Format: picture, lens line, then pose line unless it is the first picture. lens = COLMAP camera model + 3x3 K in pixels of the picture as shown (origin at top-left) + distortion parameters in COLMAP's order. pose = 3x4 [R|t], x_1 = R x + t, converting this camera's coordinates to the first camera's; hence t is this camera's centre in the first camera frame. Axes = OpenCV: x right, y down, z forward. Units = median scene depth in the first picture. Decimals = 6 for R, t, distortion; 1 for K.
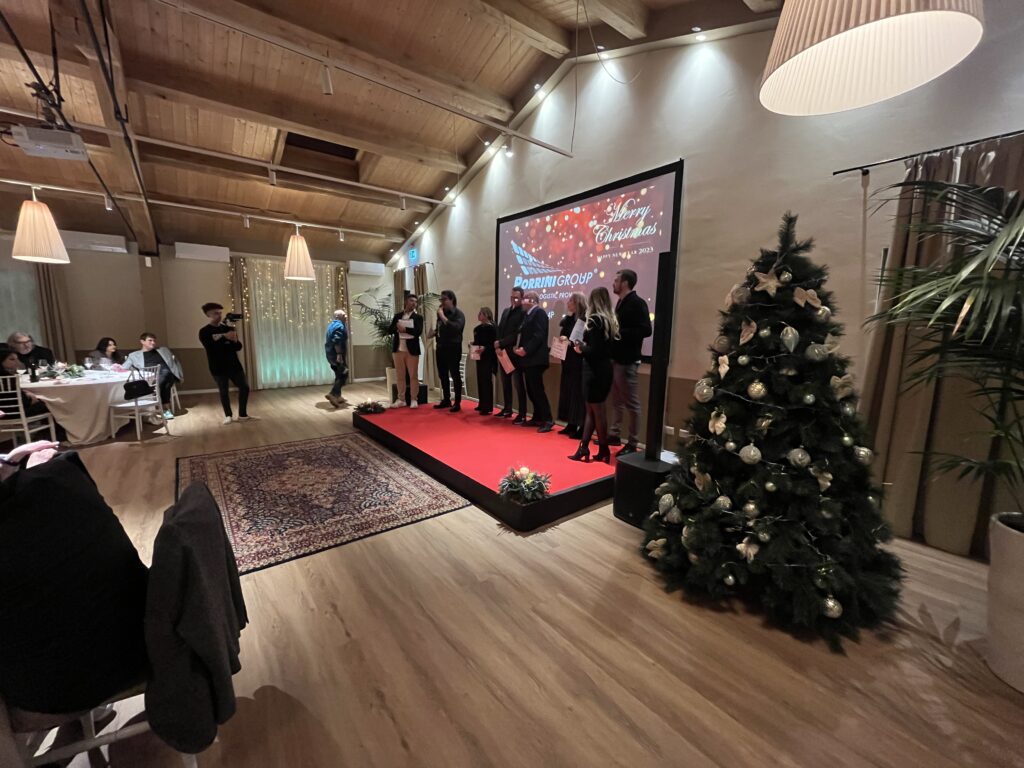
lens RADIAL K [[412.8, 0, 510.7], [0, 412.8, 385.2], [0, 0, 1]] dist [0.000244, -0.000459]
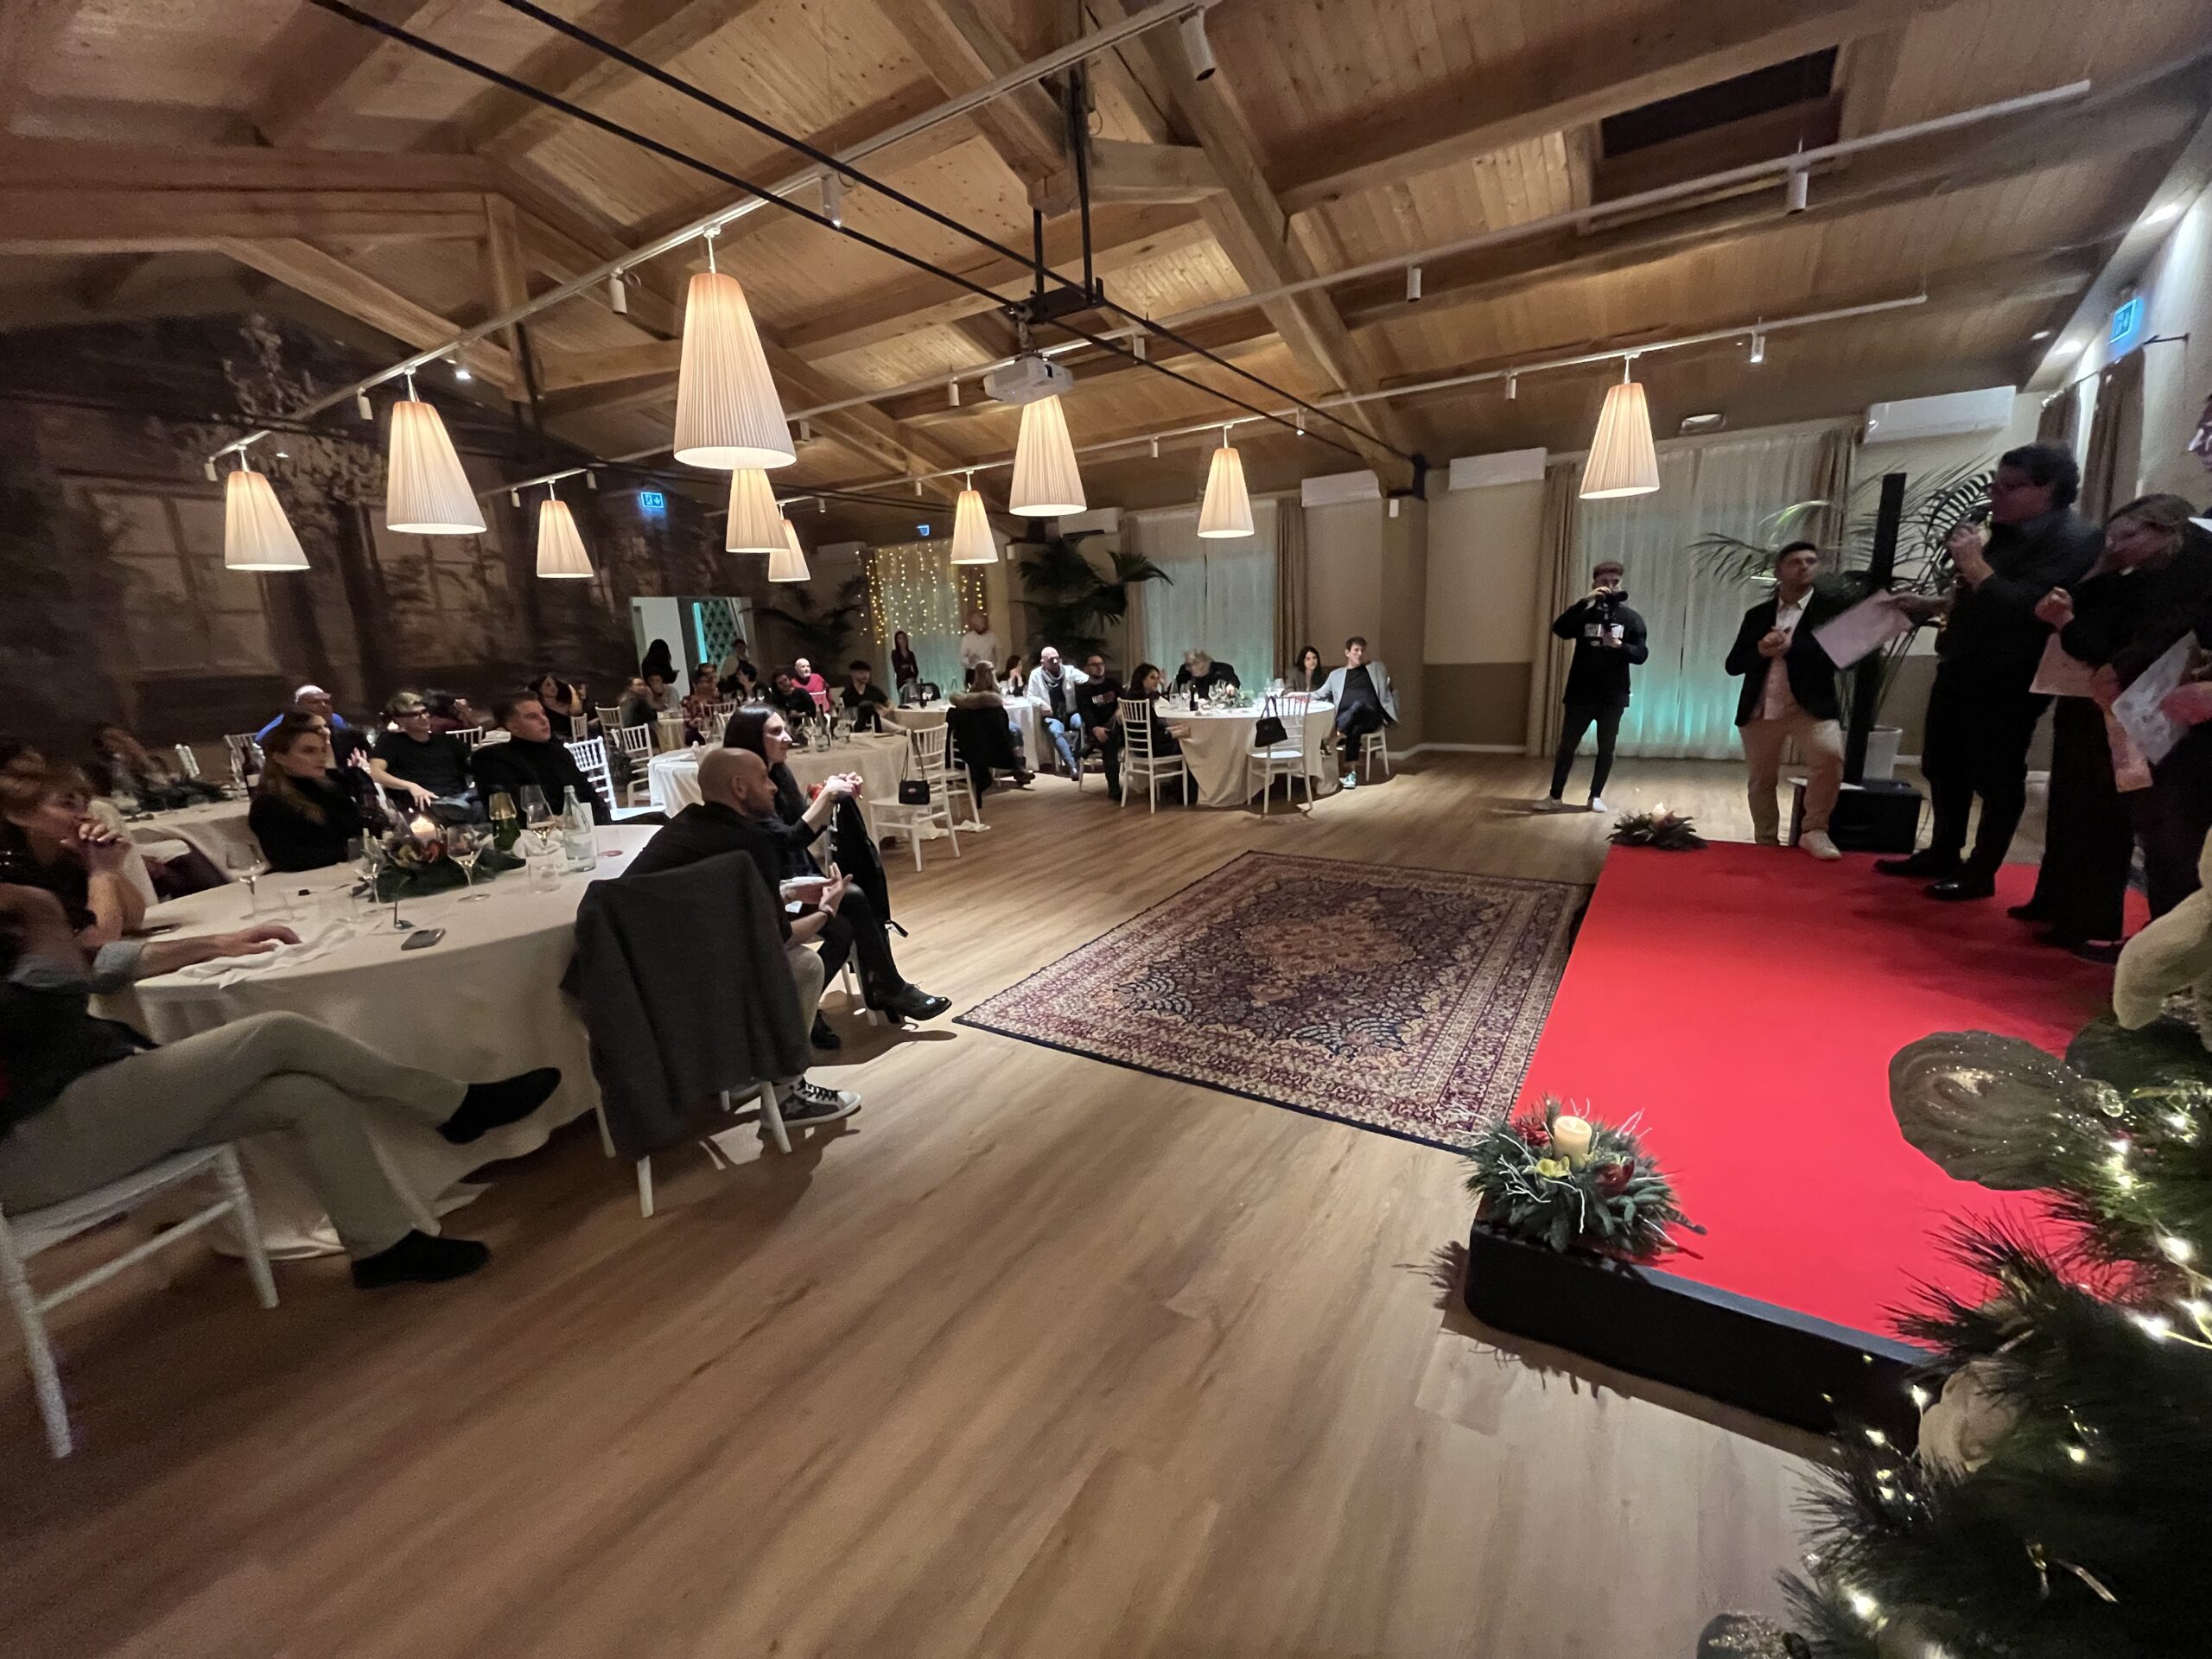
lens RADIAL K [[891.8, 0, 1106.6], [0, 891.8, 831.6], [0, 0, 1]] dist [0.000244, -0.000459]
pose [[0.331964, 0.179399, -0.926076, 0.321020], [-0.086686, 0.983396, 0.159430, -0.039723], [0.939301, 0.027353, 0.342003, 0.365023]]
